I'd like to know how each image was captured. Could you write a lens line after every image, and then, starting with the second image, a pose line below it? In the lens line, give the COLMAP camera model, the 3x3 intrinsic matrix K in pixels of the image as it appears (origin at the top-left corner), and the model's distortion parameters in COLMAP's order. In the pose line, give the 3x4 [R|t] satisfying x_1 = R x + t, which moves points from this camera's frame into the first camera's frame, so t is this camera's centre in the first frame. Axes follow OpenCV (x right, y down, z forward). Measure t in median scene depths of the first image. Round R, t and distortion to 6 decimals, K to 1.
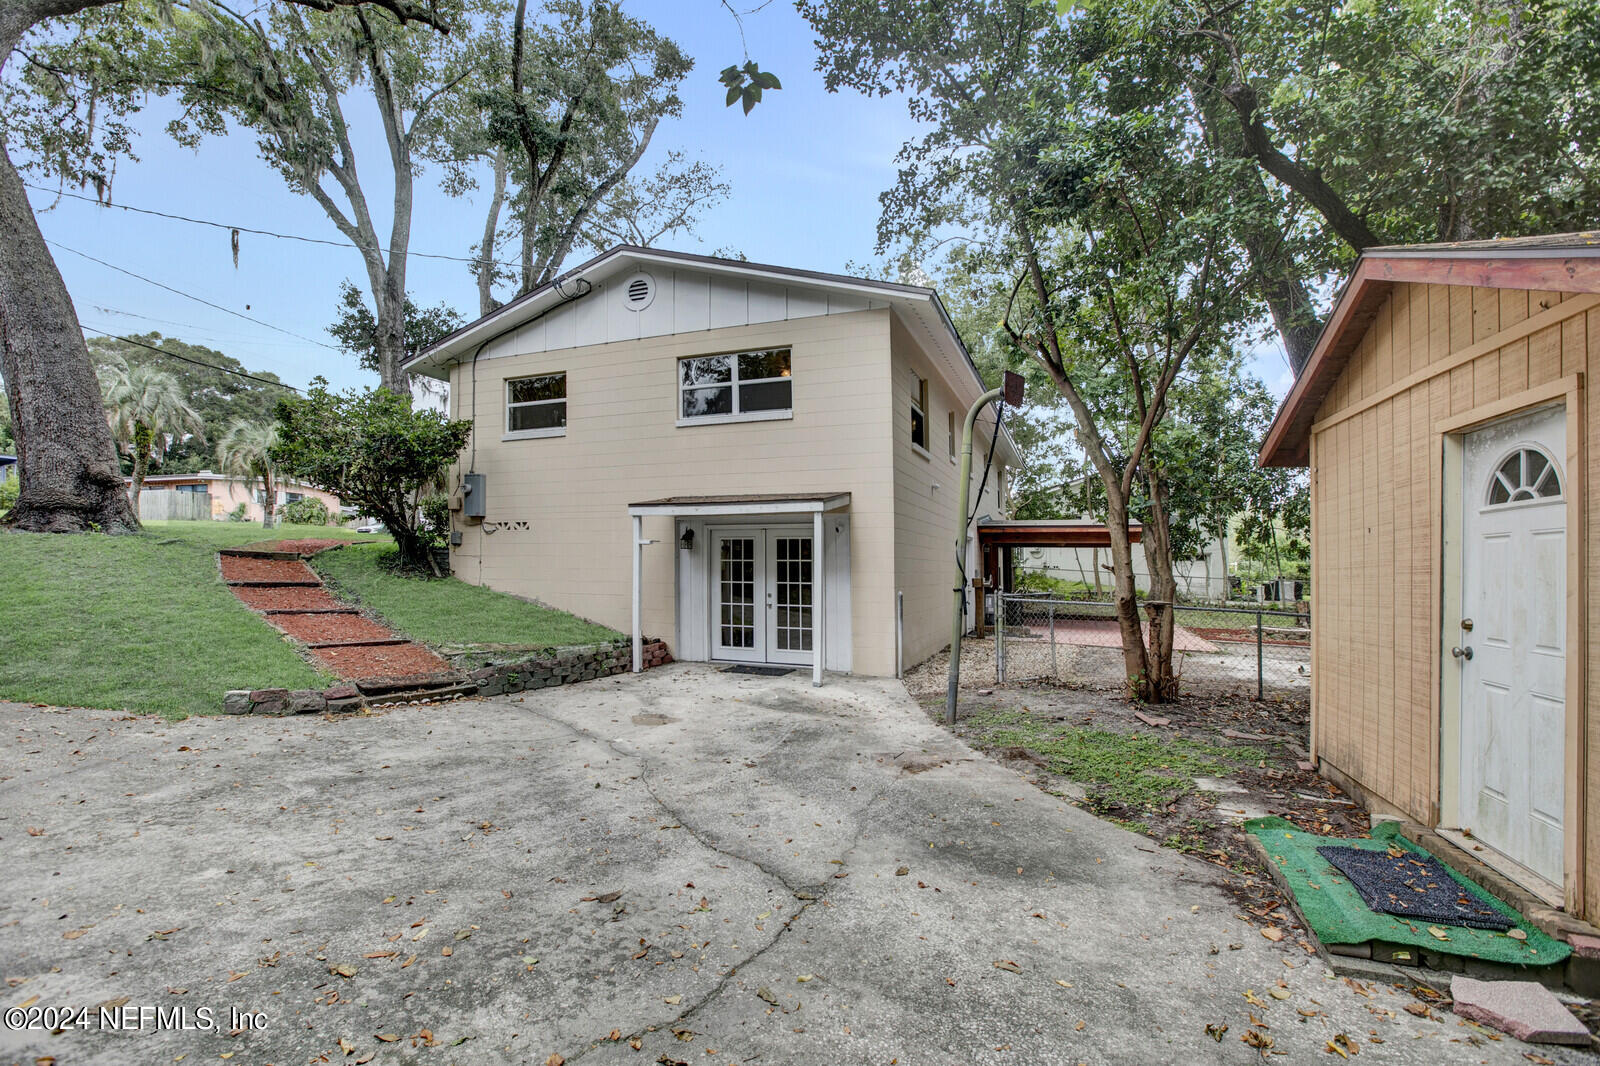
lens RADIAL K [[735.4, 0, 800.0], [0, 735.4, 533.0], [0, 0, 1]] dist [-0.017002, 0.000061]
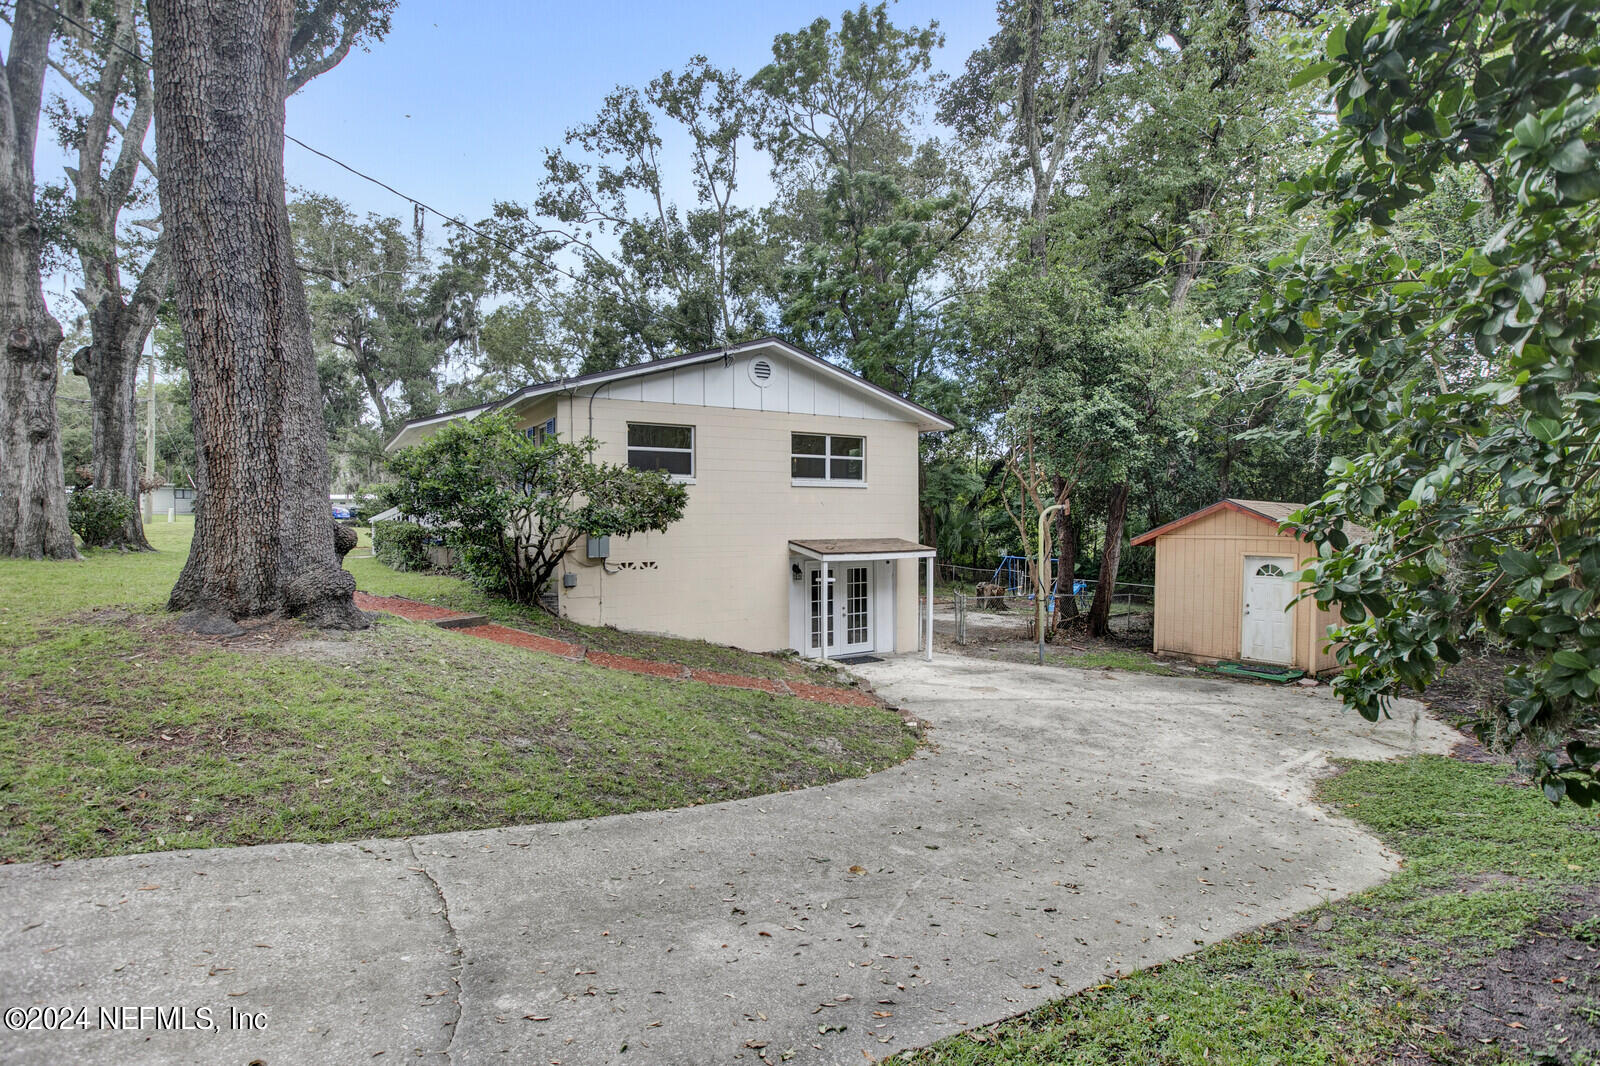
lens RADIAL K [[800.7, 0, 800.0], [0, 800.7, 533.0], [0, 0, 1]] dist [-0.001435, -0.000064]
pose [[0.554319, -0.030008, 0.831763, -1.400018], [-0.032108, 0.997835, 0.057398, -0.150595], [-0.831685, -0.058523, 0.552155, 0.219660]]
